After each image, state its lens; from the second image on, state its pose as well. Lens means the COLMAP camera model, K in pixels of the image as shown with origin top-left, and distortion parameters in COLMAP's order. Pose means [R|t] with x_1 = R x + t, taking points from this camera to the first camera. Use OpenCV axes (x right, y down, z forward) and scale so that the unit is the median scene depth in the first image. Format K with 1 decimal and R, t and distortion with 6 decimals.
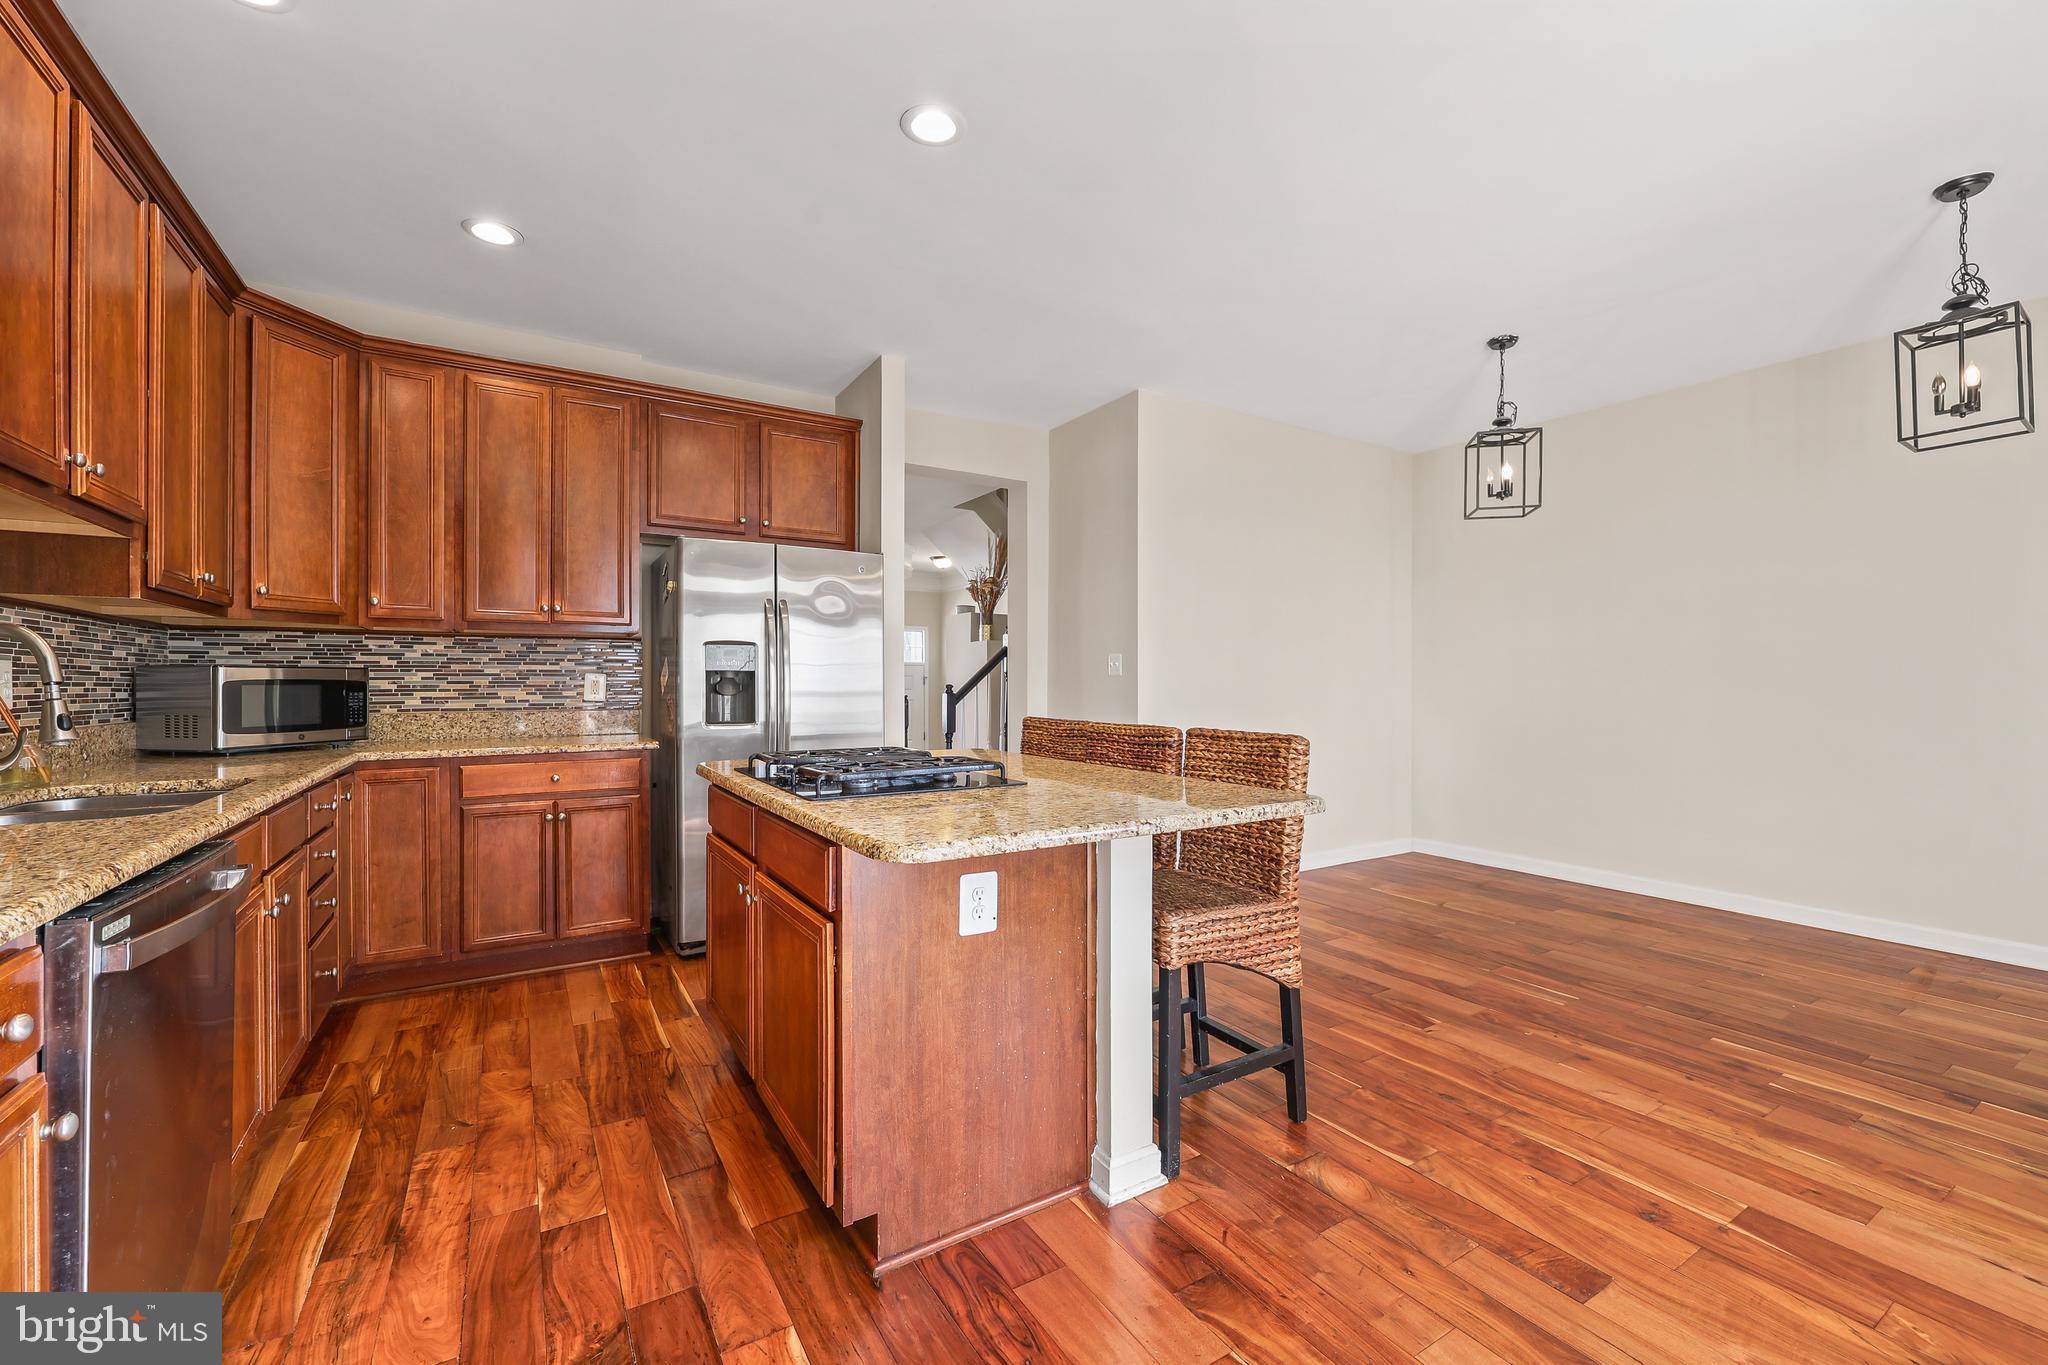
lens RADIAL K [[831.4, 0, 1026.8], [0, 831.4, 686.8], [0, 0, 1]] dist [-0.000622, 0.000099]
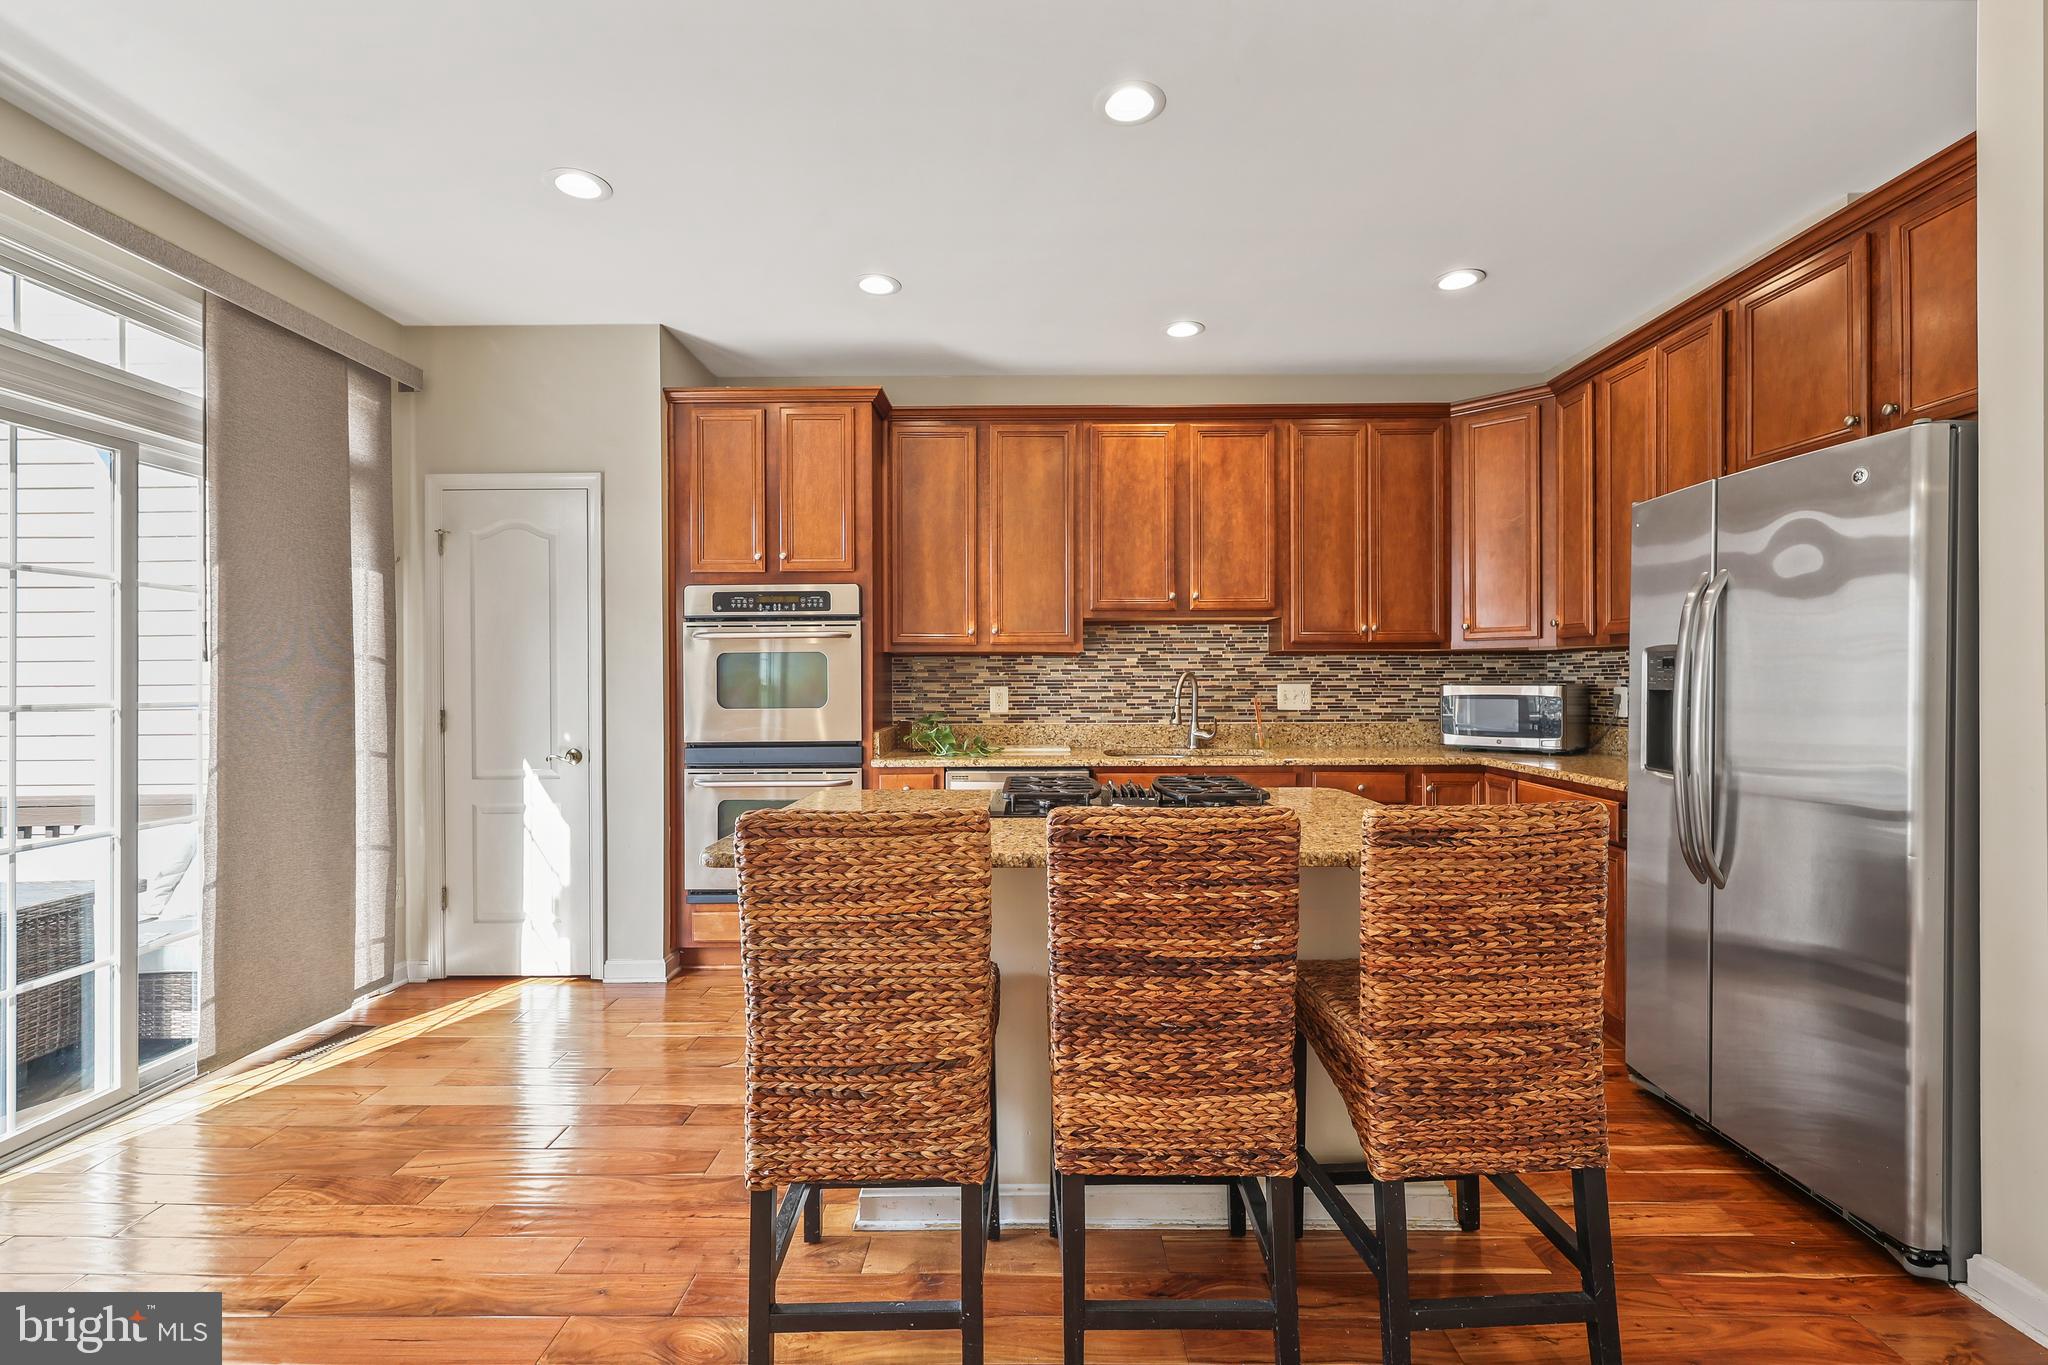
lens RADIAL K [[903.9, 0, 1024.0], [0, 903.9, 682.5], [0, 0, 1]] dist [-0.000779, -0.000066]
pose [[-0.540512, 0.007019, -0.841307, 0.553290], [-0.000431, 0.999963, 0.008620, -0.033751], [0.841336, 0.005021, -0.540489, 1.004415]]
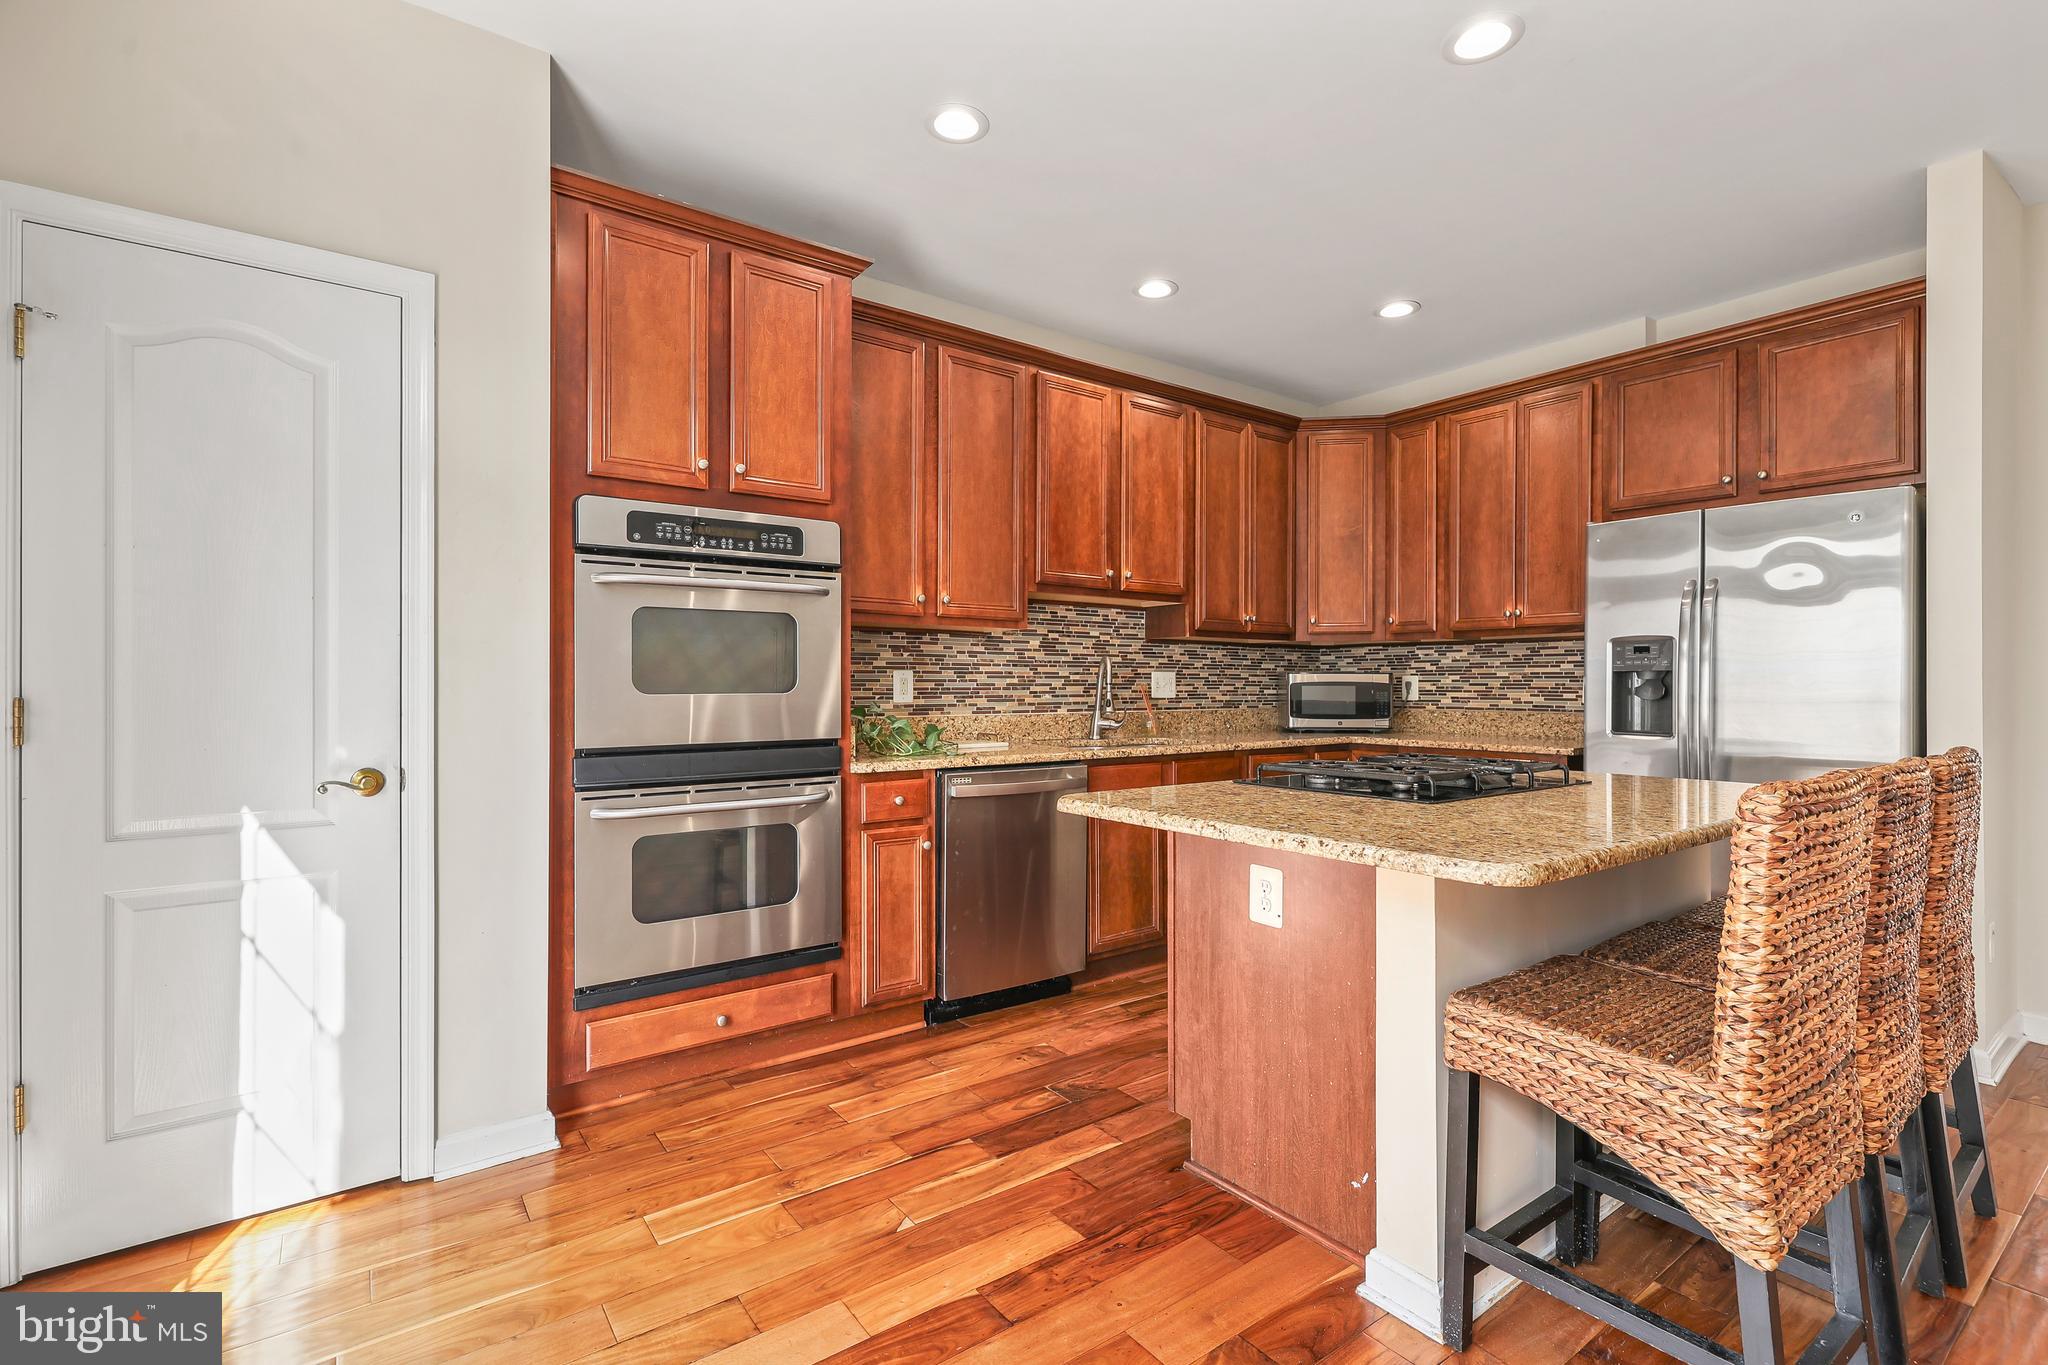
lens RADIAL K [[930.7, 0, 1024.0], [0, 930.7, 682.5], [0, 0, 1]] dist [-0.003619, -0.000307]
pose [[0.072194, -0.000255, -0.997391, 0.569246], [-0.008191, 0.999966, -0.000849, -0.002014], [0.997357, 0.008231, 0.072190, 0.320164]]
